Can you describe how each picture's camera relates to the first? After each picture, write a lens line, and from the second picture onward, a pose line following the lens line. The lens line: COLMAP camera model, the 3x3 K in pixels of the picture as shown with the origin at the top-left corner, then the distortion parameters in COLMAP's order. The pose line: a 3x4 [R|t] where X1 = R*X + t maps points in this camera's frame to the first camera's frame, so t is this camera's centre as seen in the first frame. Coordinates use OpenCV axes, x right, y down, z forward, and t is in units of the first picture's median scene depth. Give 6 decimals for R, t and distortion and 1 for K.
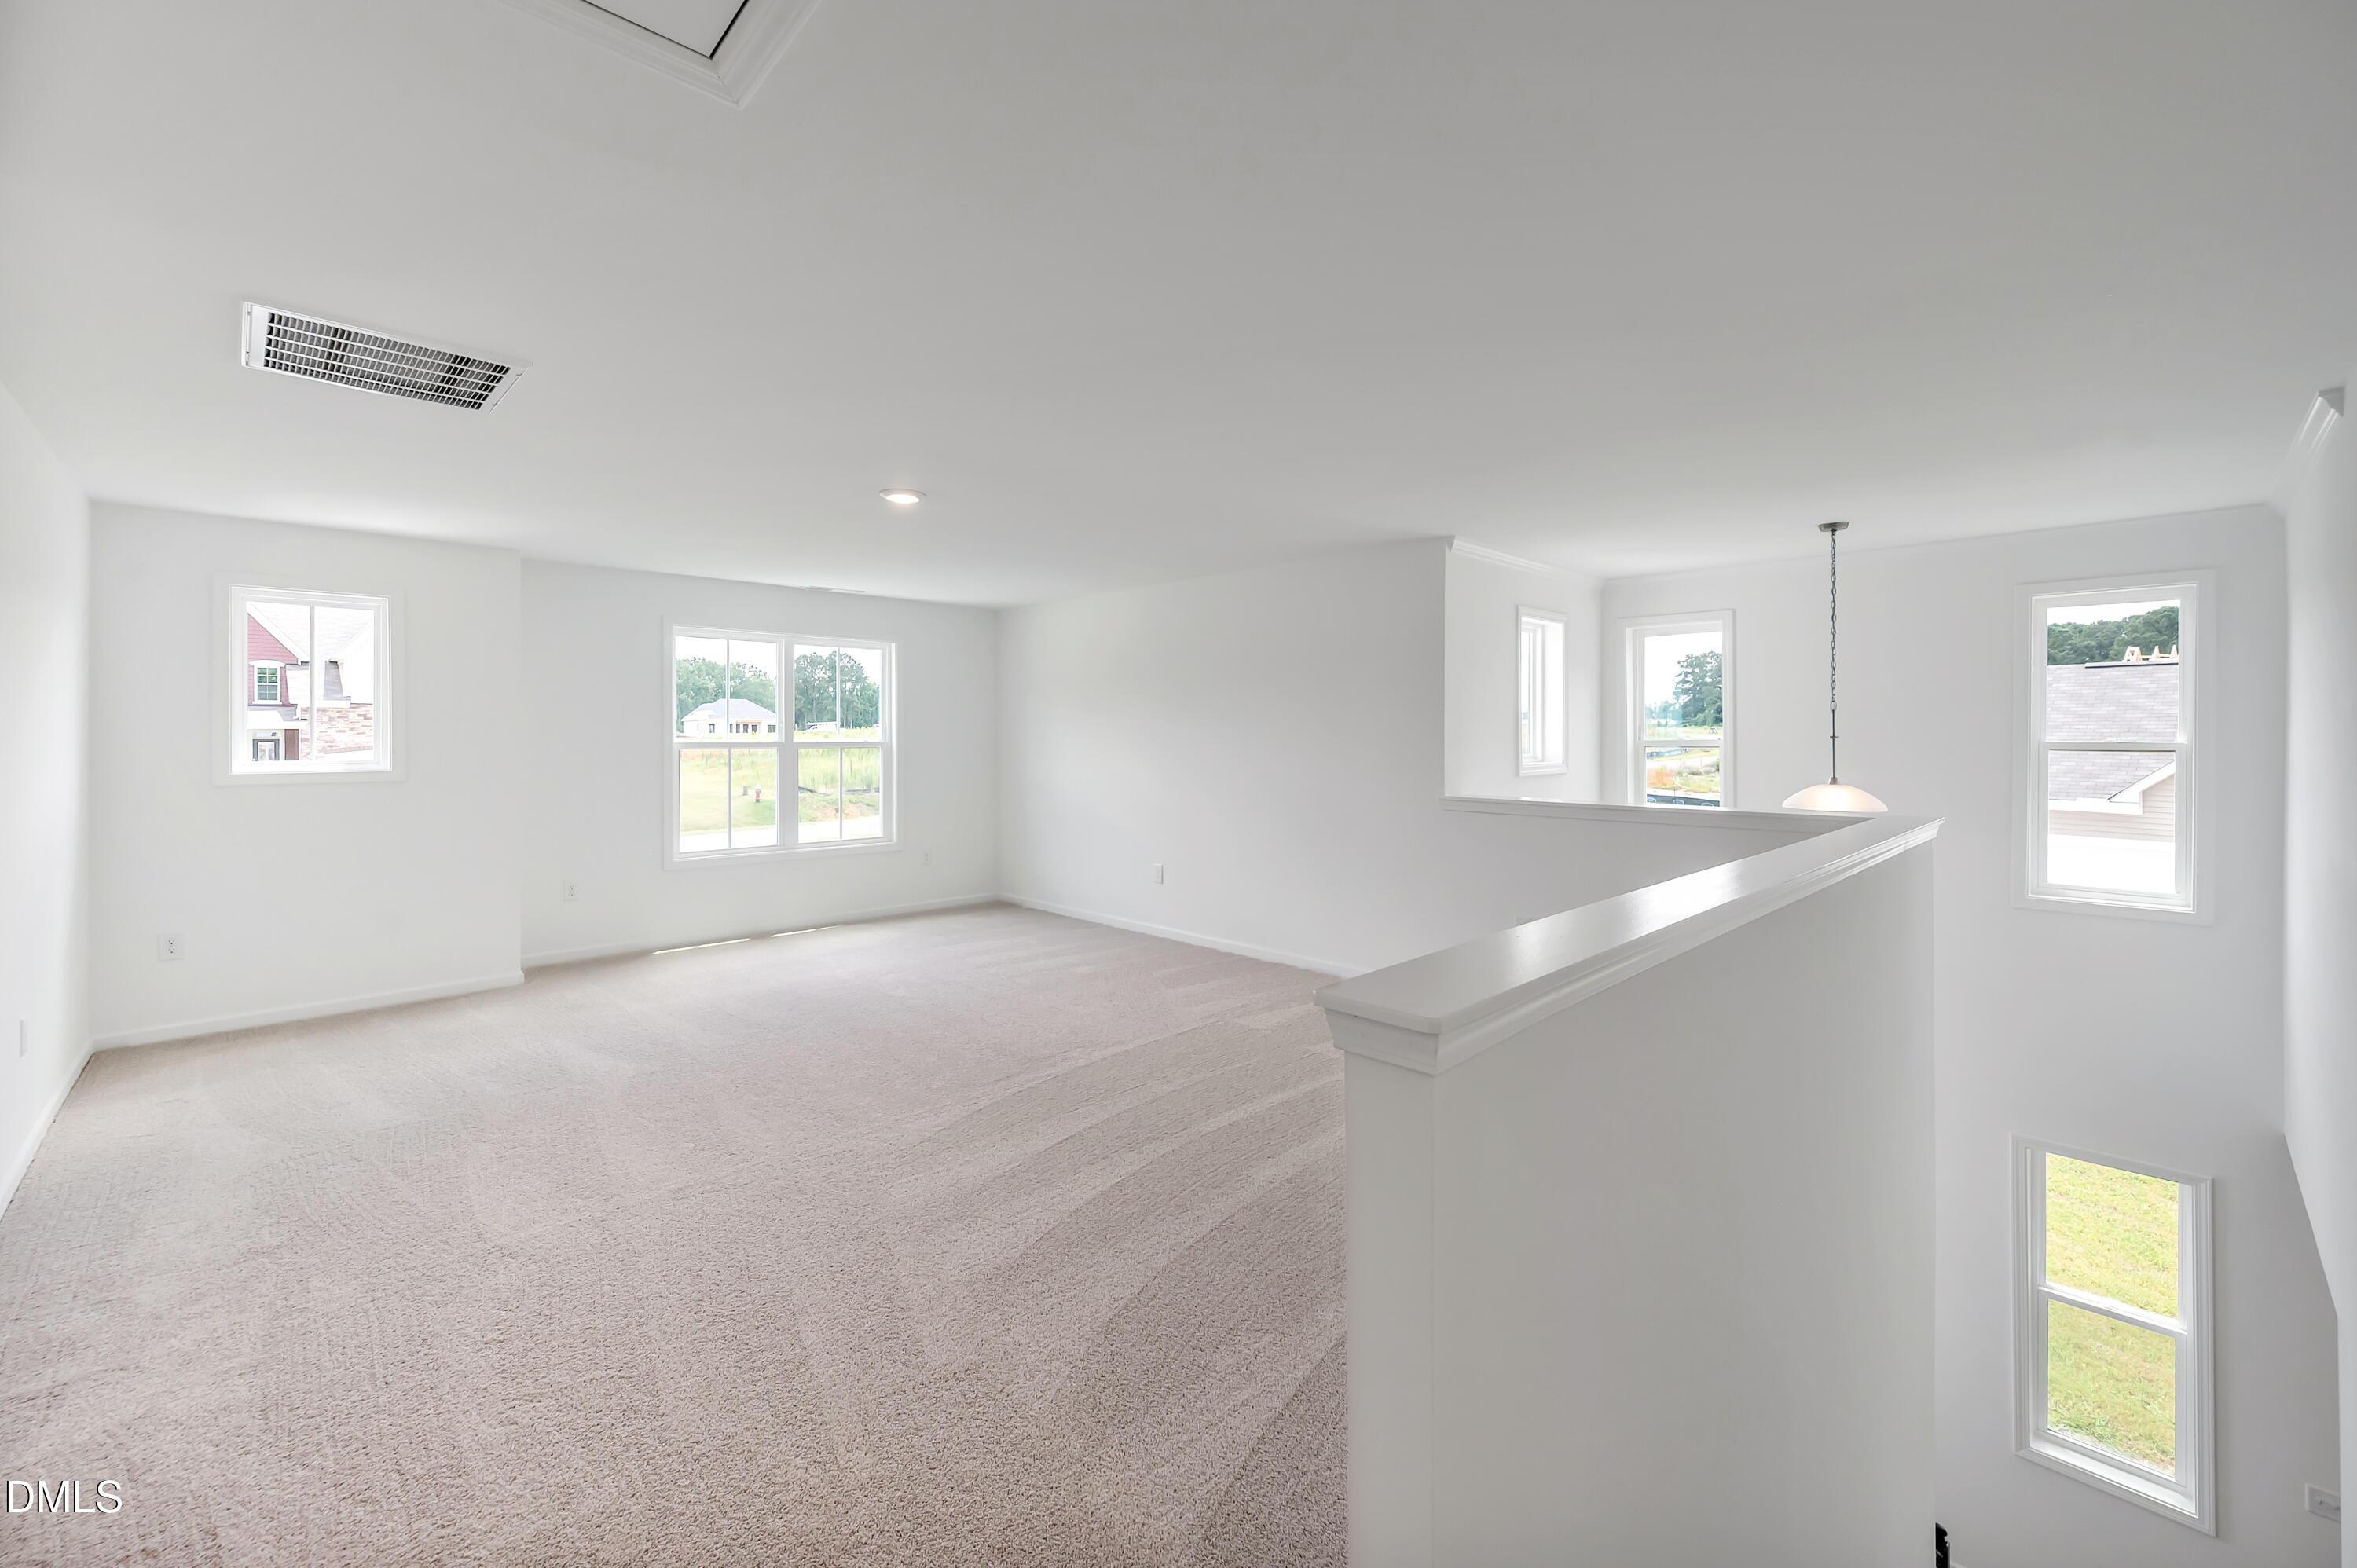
lens RADIAL K [[959.3, 0, 1177.7], [0, 959.3, 730.0], [0, 0, 1]] dist [-0.000202, -0.000018]
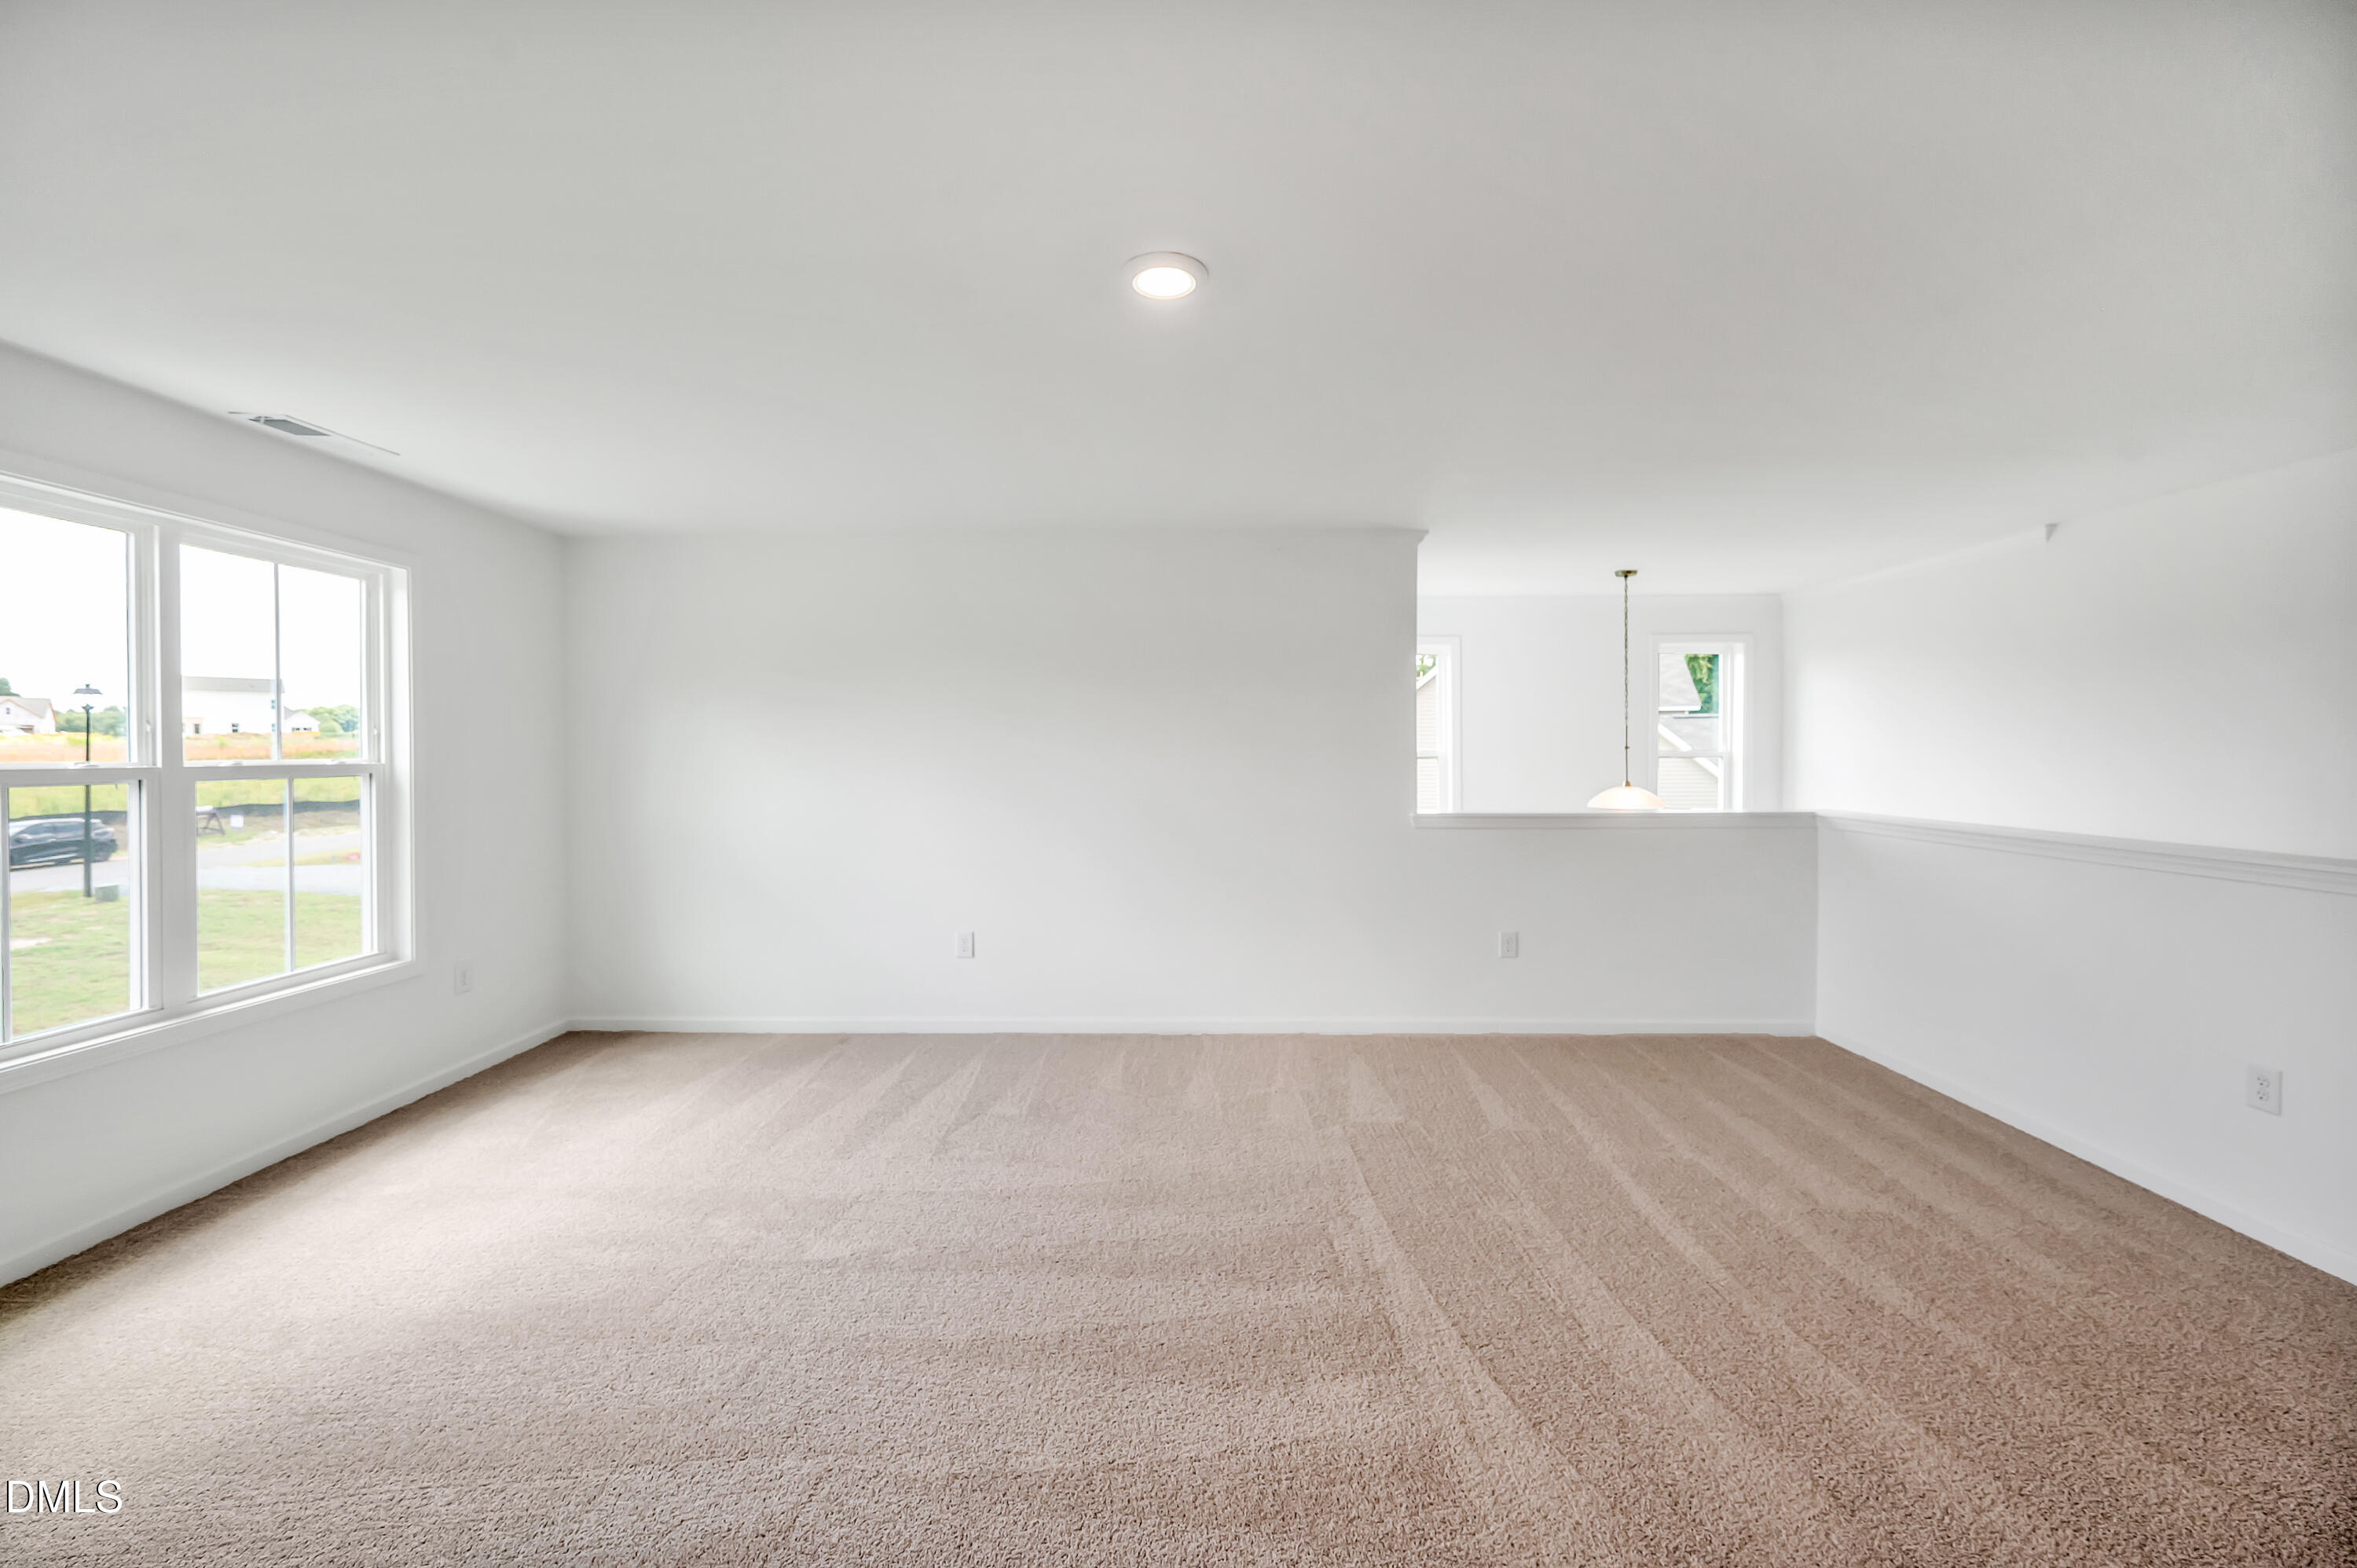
lens RADIAL K [[934.2, 0, 1176.5], [0, 934.2, 753.5], [0, 0, 1]] dist [0.000076, -0.000003]
pose [[0.717206, -0.006438, 0.696831, -0.531519], [0.000255, 0.999960, 0.008976, 0.004206], [-0.696861, -0.006260, 0.717179, 0.538987]]
